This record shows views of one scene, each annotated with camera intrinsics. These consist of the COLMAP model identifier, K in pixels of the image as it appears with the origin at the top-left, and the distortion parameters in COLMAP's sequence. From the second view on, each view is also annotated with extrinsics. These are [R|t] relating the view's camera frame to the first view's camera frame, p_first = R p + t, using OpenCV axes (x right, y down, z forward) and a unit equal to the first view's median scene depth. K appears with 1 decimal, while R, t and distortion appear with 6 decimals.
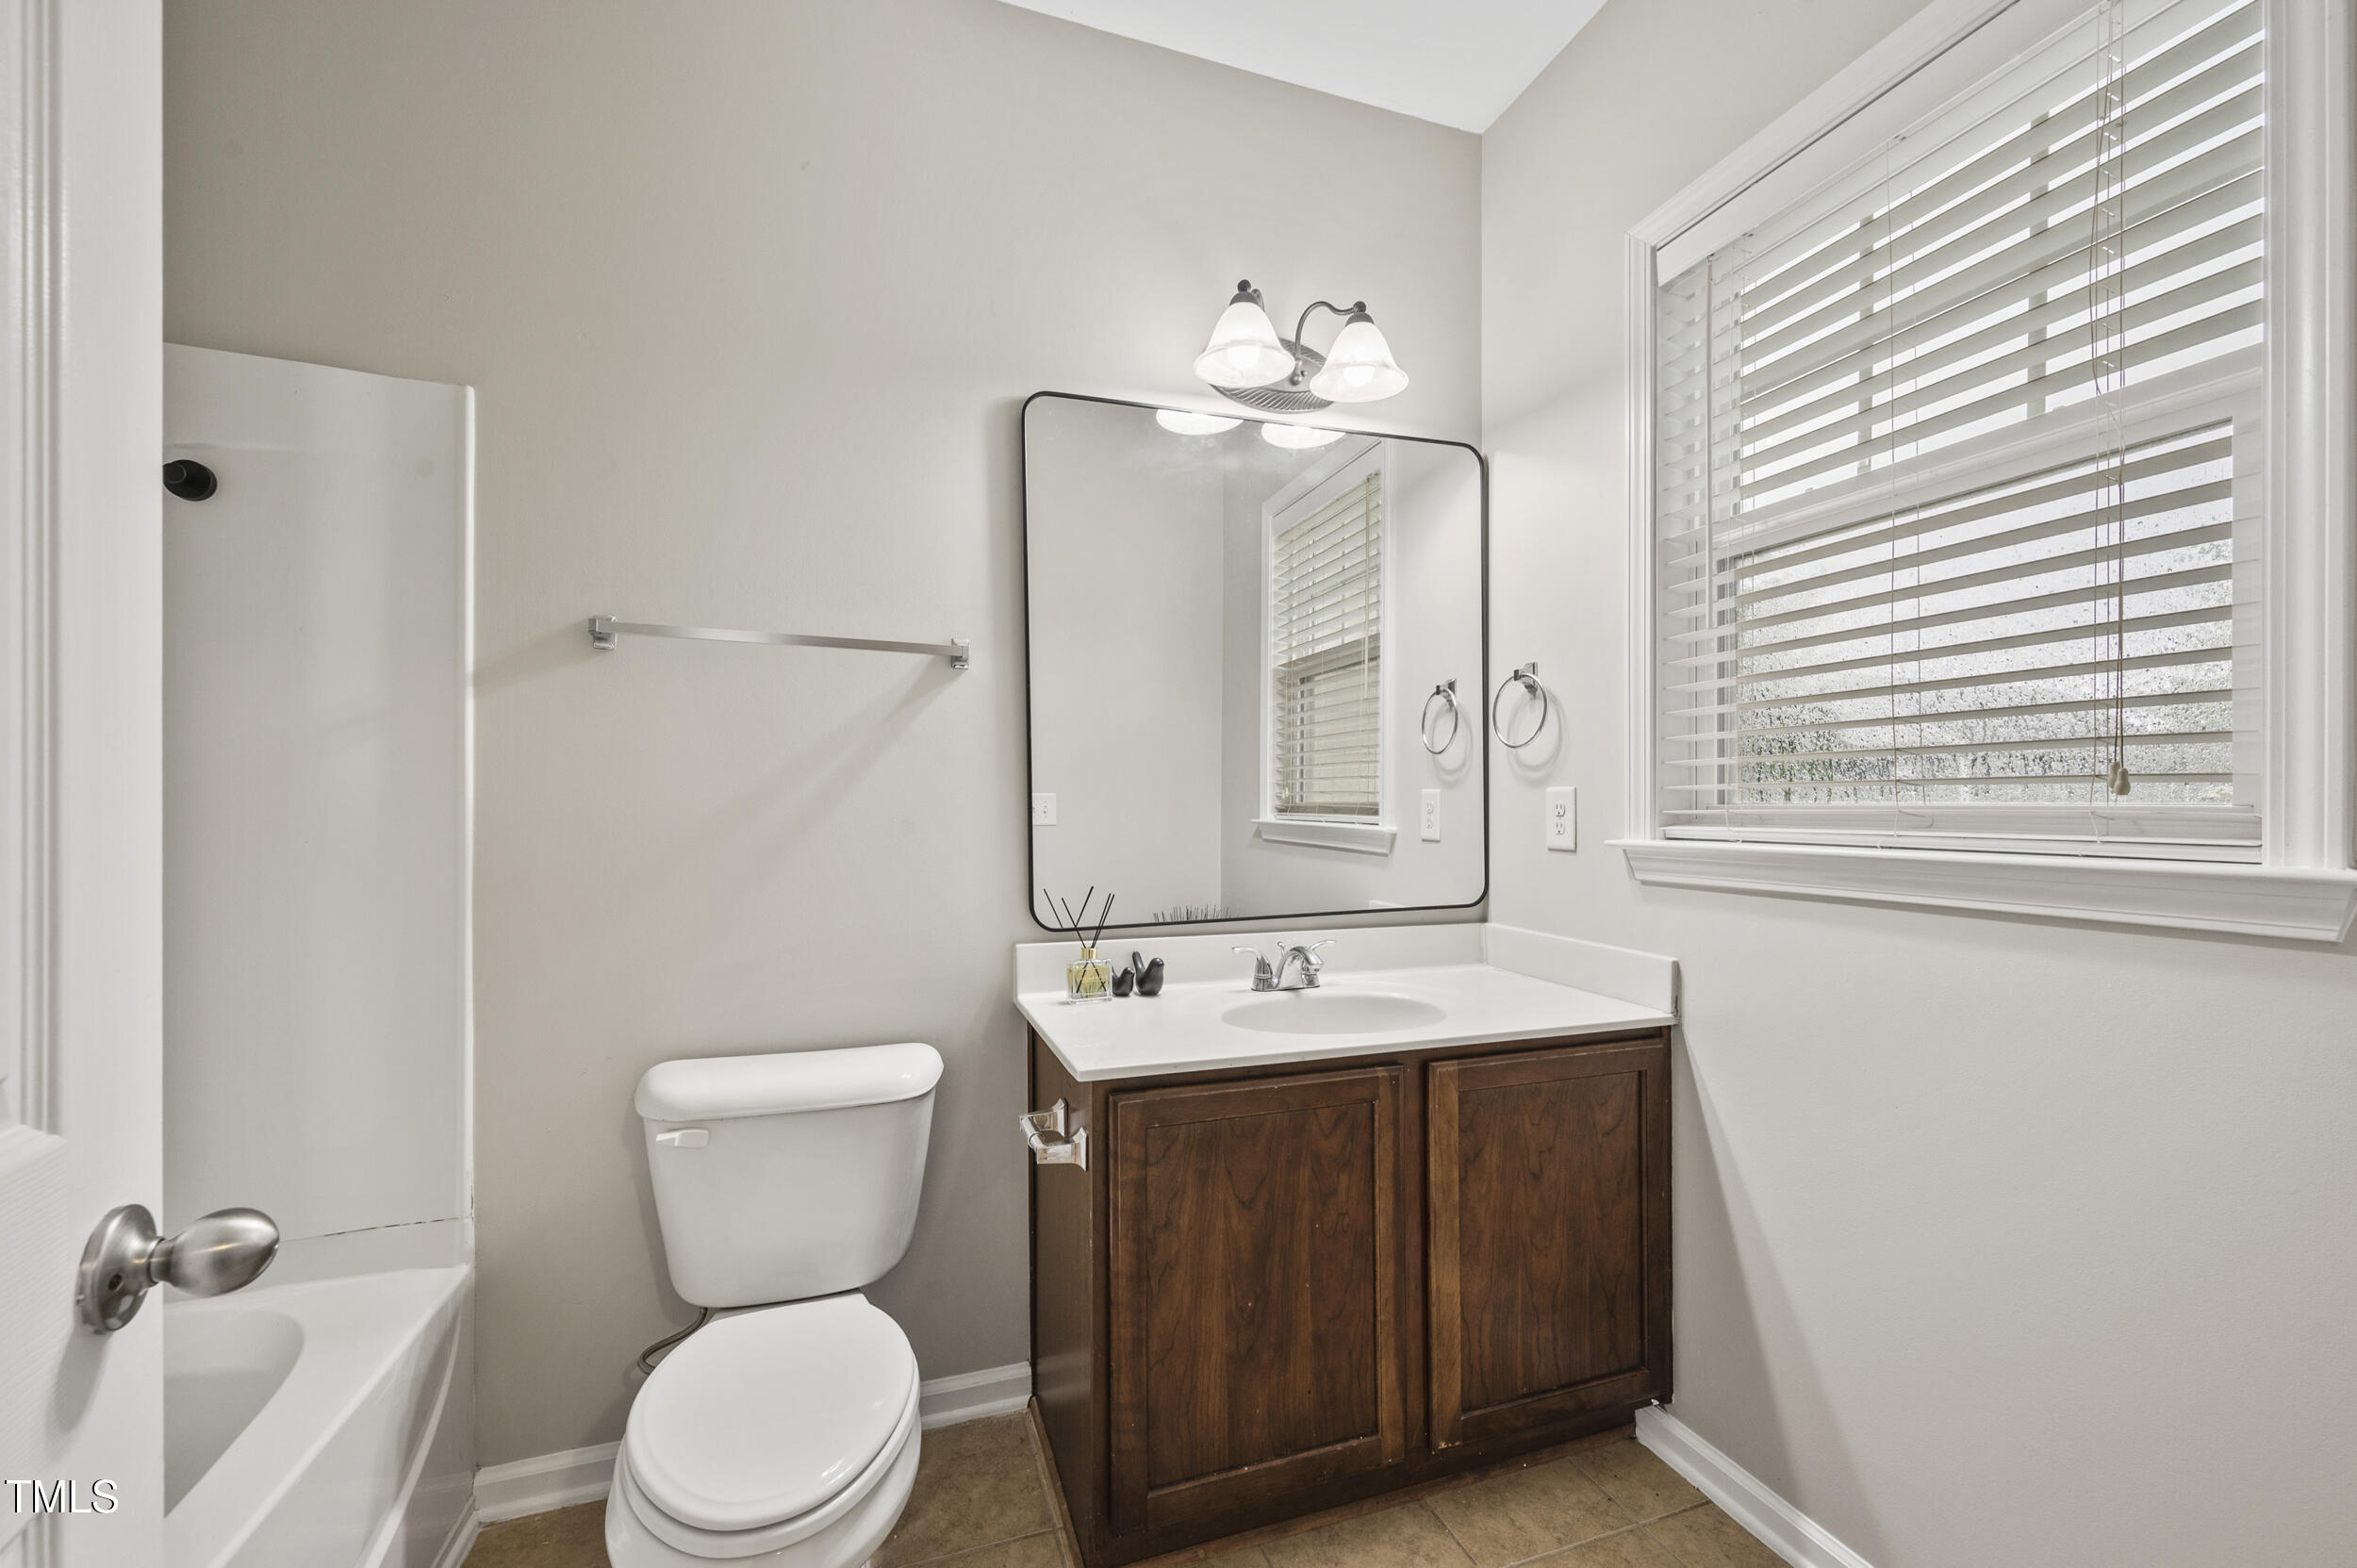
lens RADIAL K [[931.4, 0, 1172.6], [0, 931.4, 795.7], [0, 0, 1]] dist [-0.002182, -0.000019]
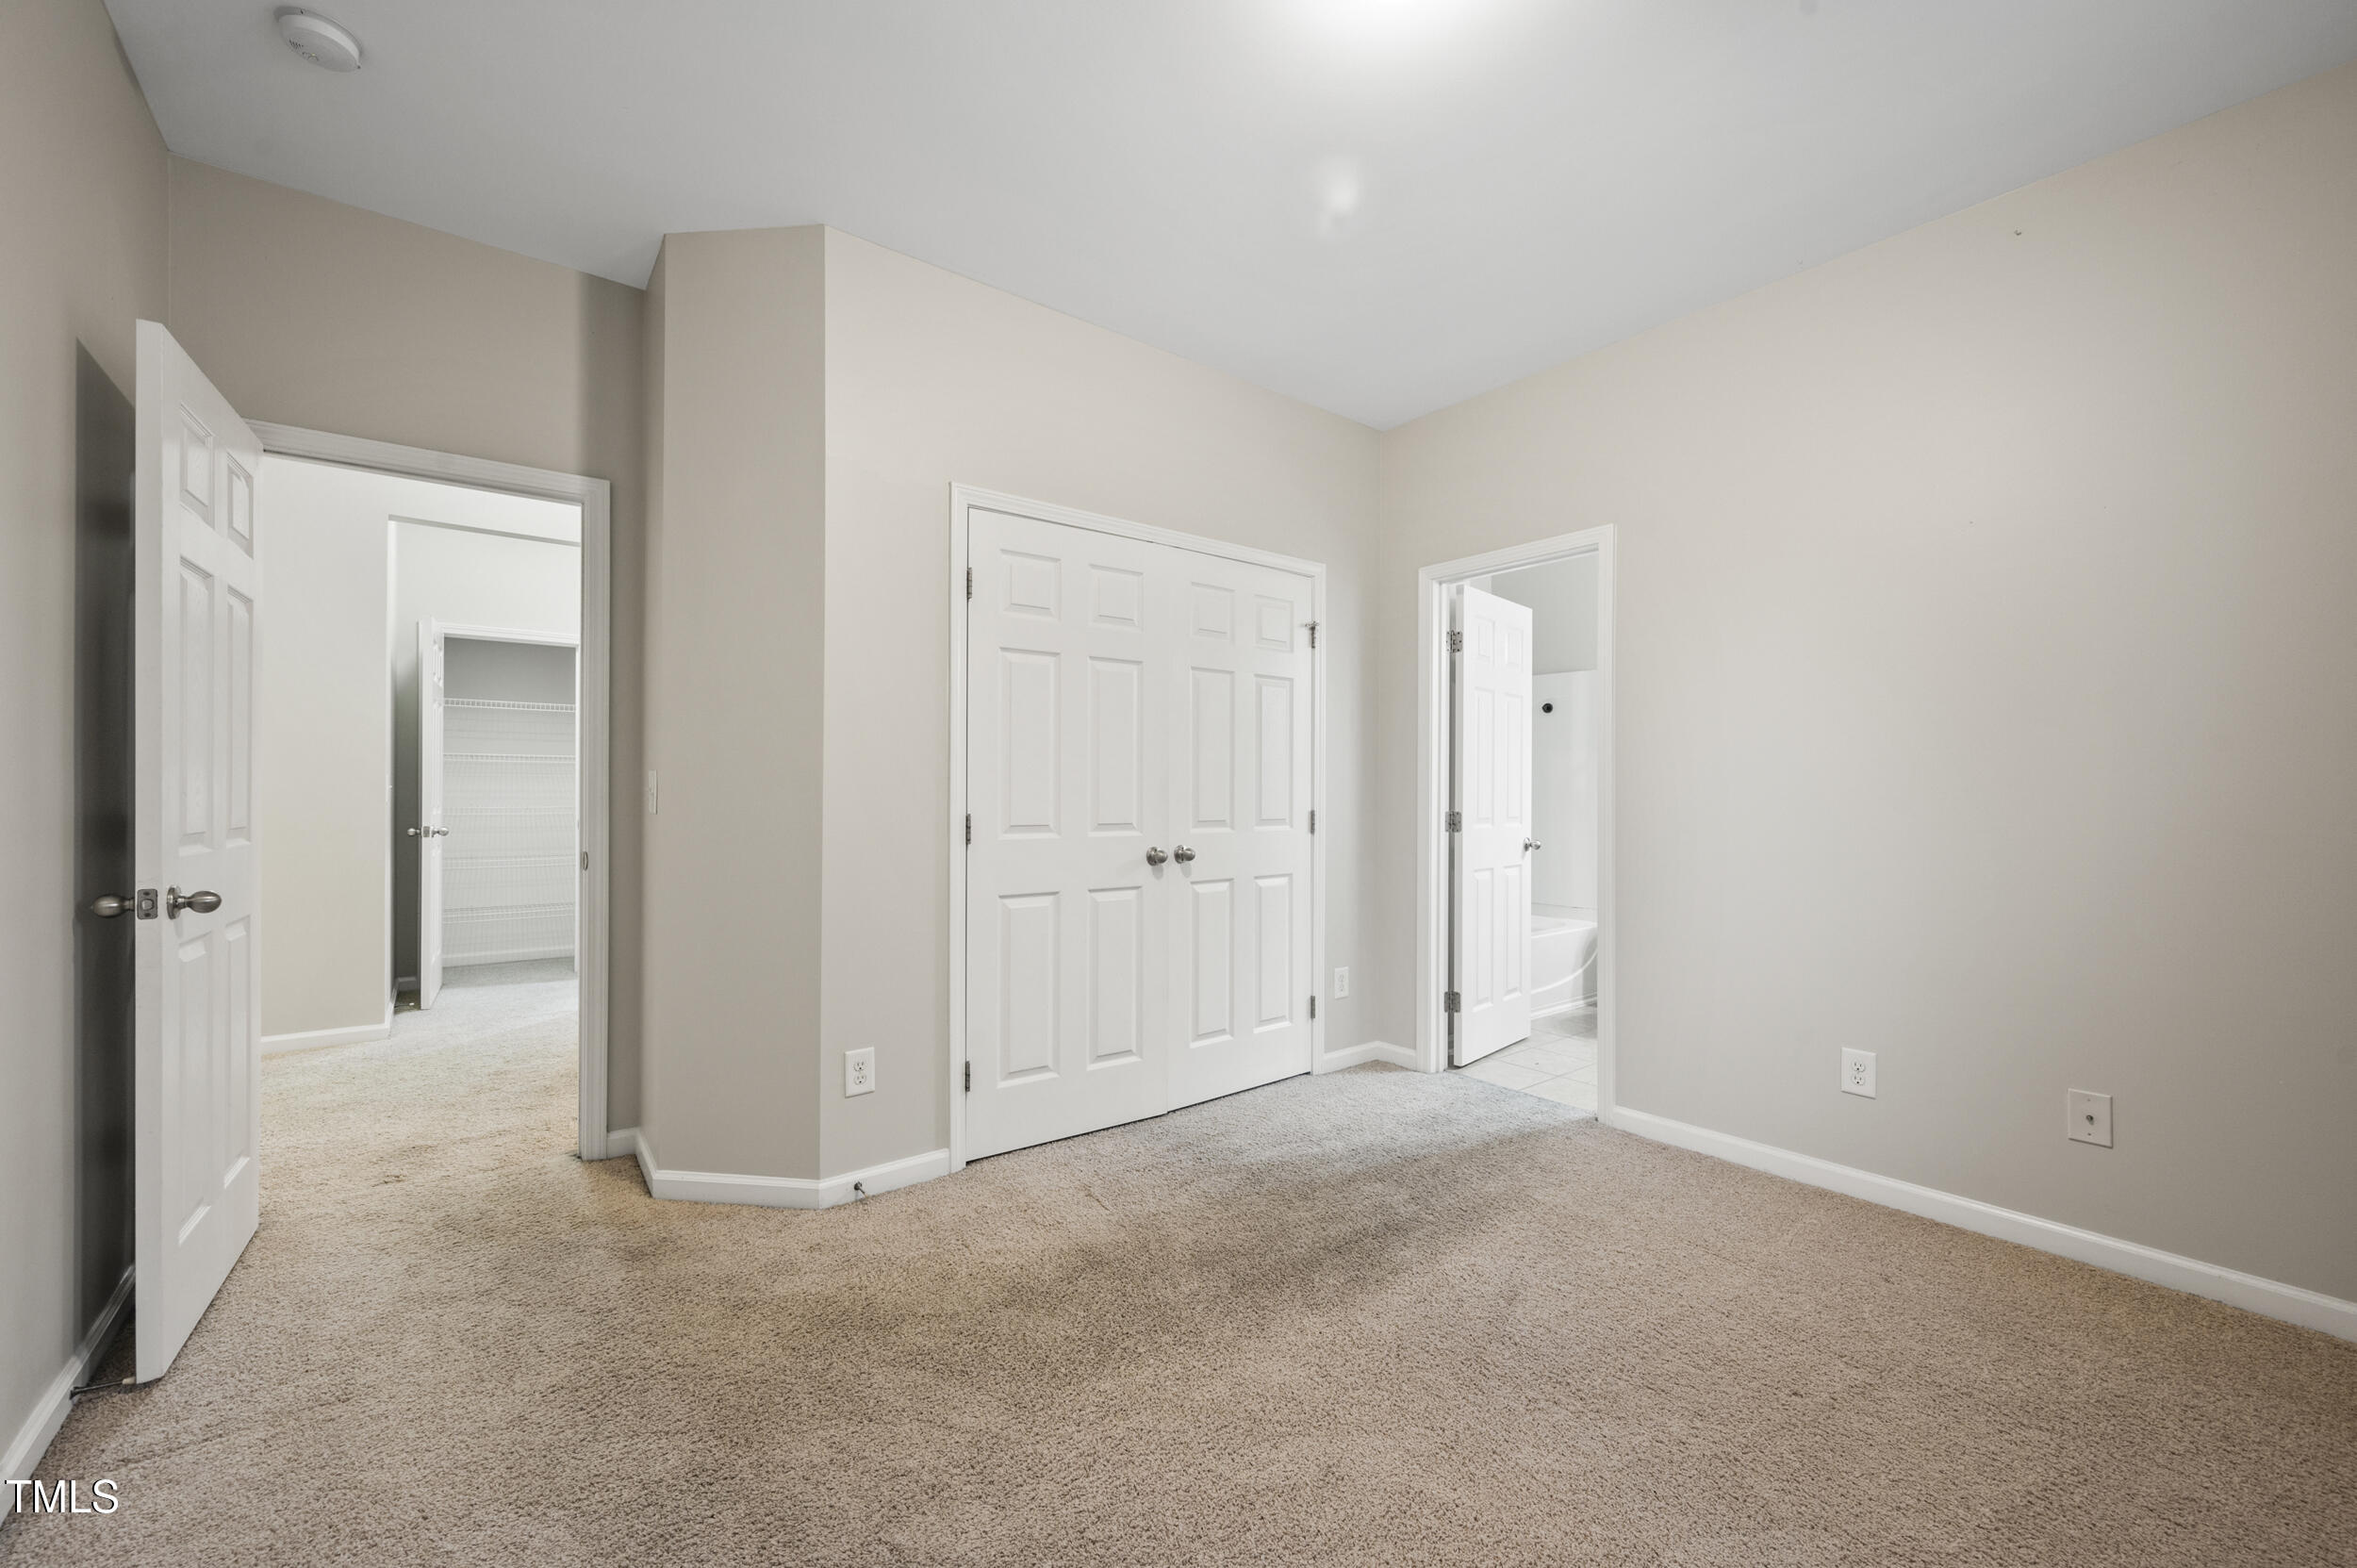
lens RADIAL K [[931.4, 0, 1178.7], [0, 931.4, 788.6], [0, 0, 1]] dist [-0.002182, -0.000019]
pose [[0.321018, -0.004555, -0.947062, 2.066785], [0.001373, 0.999990, -0.004344, 0.016749], [0.947072, 0.000094, 0.321021, -1.661441]]
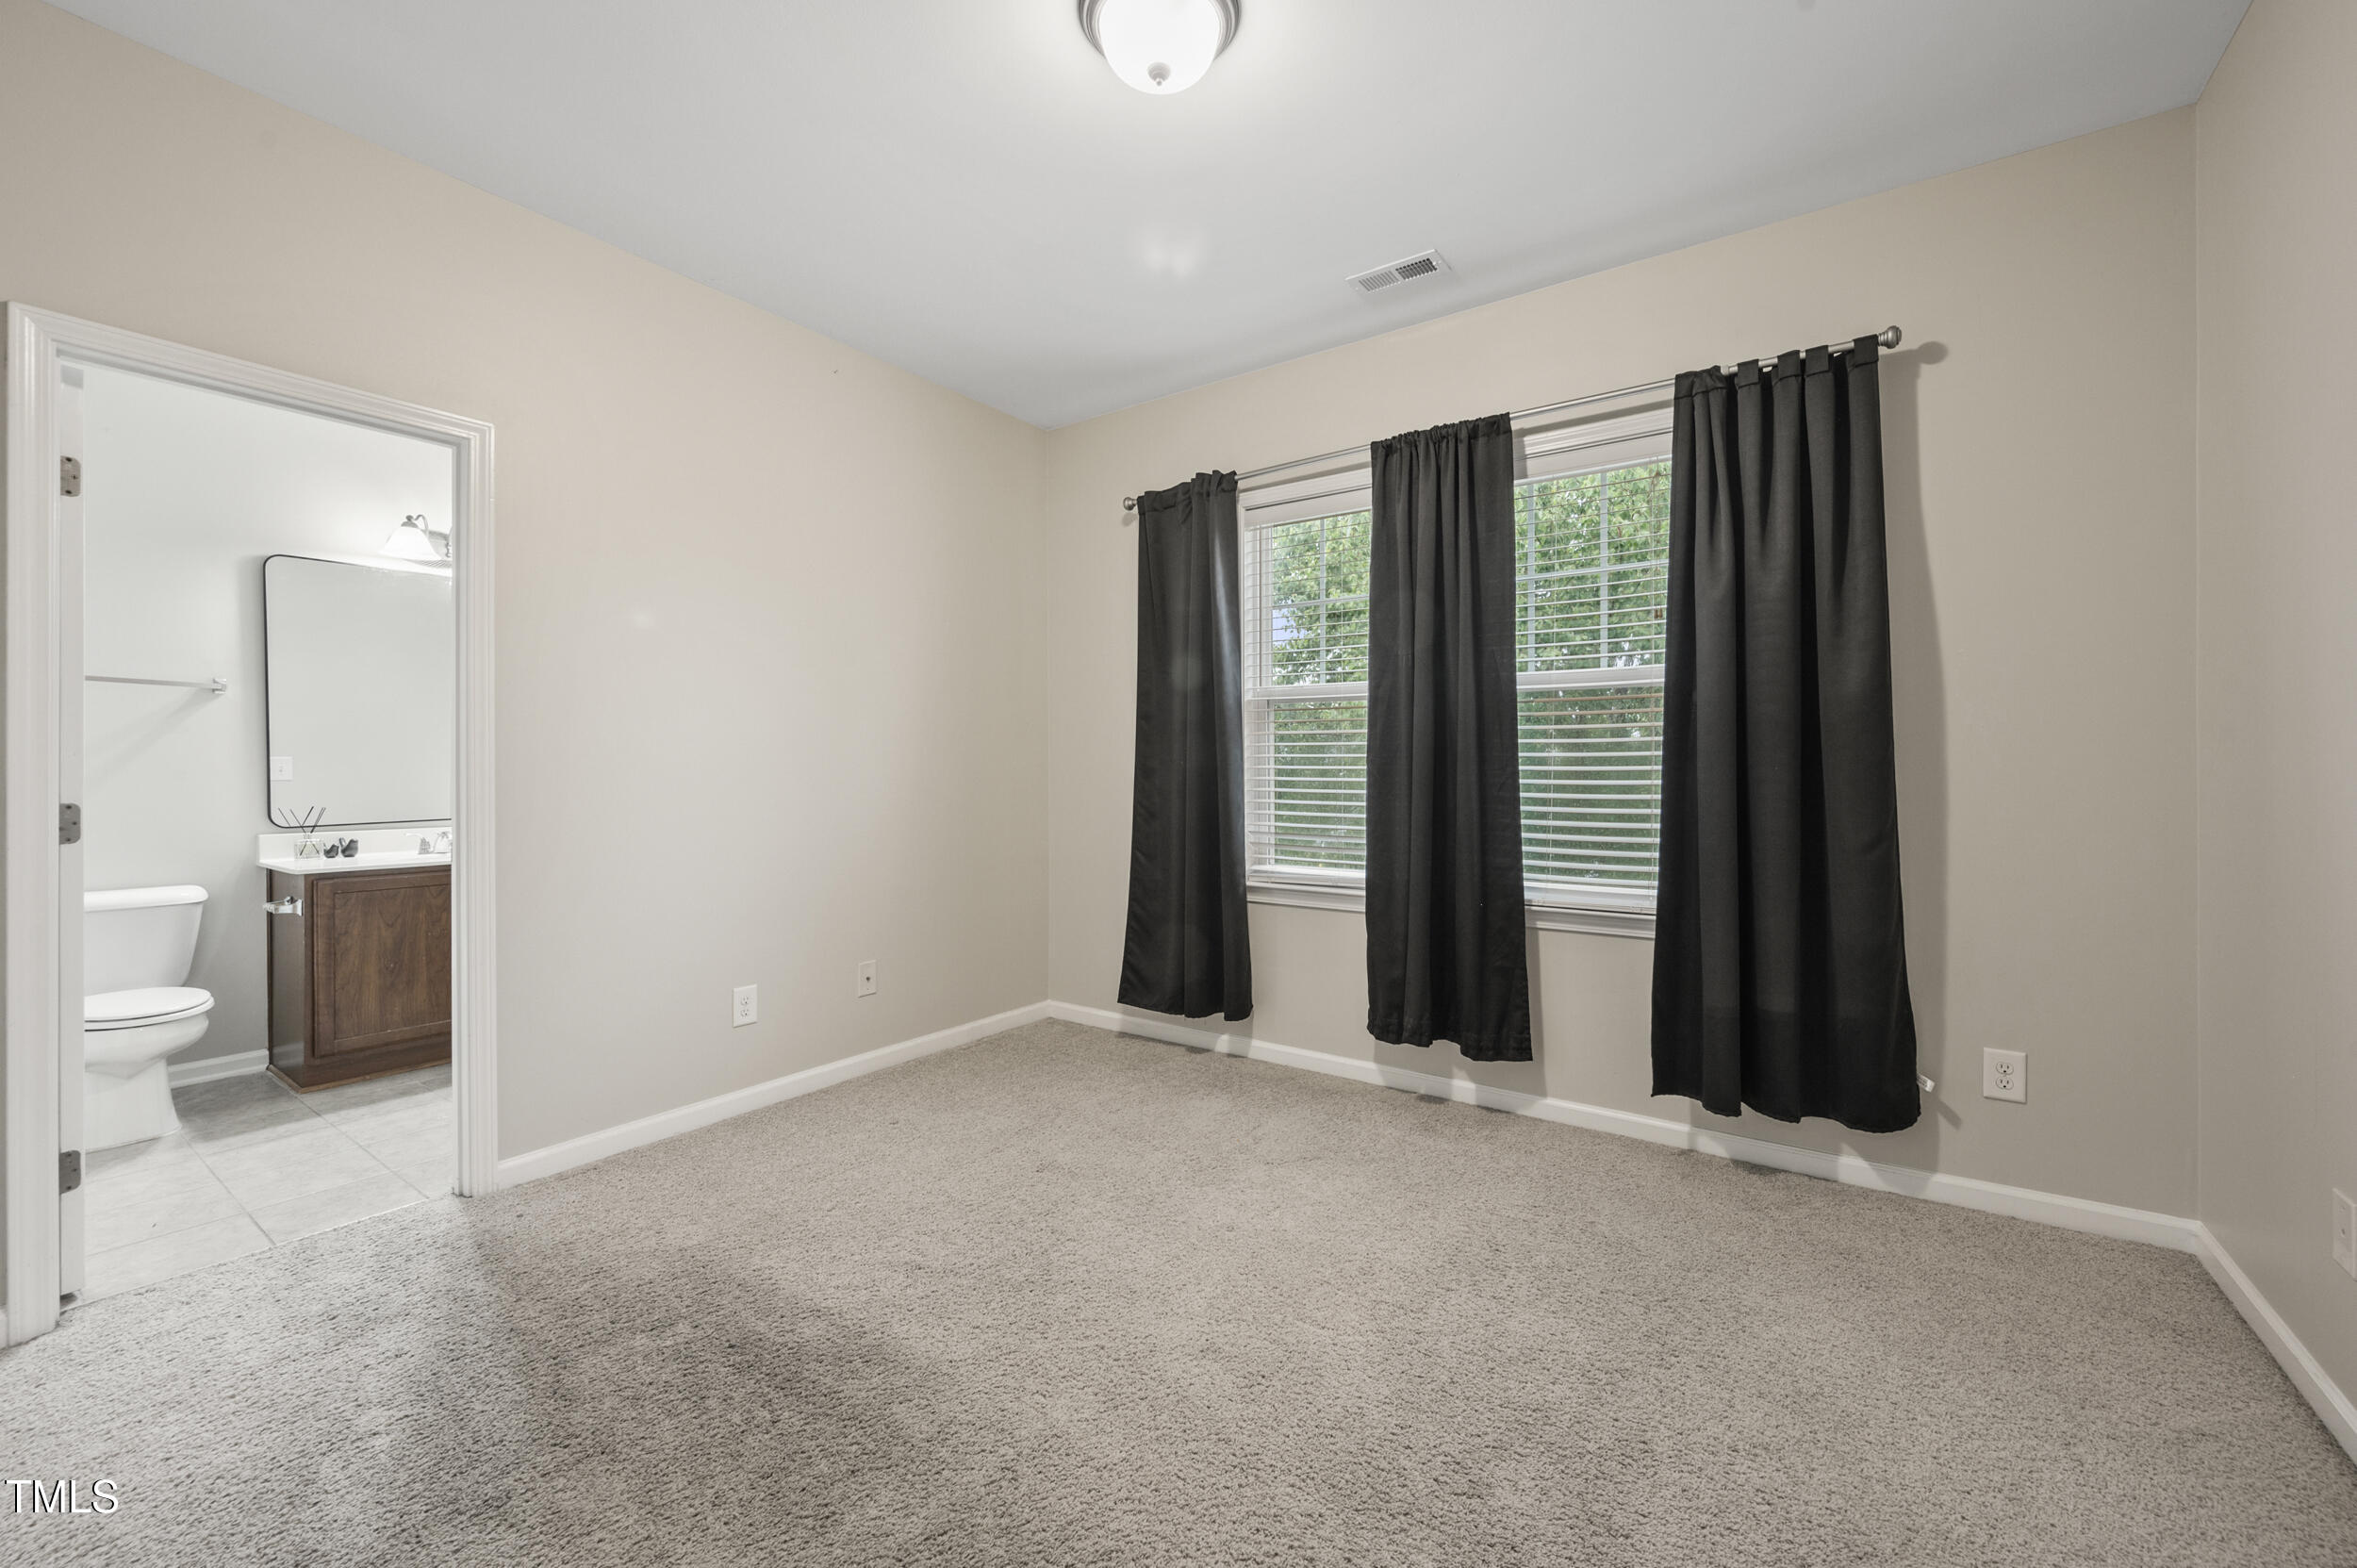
lens RADIAL K [[931.4, 0, 1189.9], [0, 931.4, 767.6], [0, 0, 1]] dist [-0.002182, -0.000019]
pose [[0.807191, 0.000911, 0.590290, 0.321542], [-0.001268, 0.999999, 0.000190, 0.017088], [-0.590289, -0.000902, 0.807191, -2.149339]]
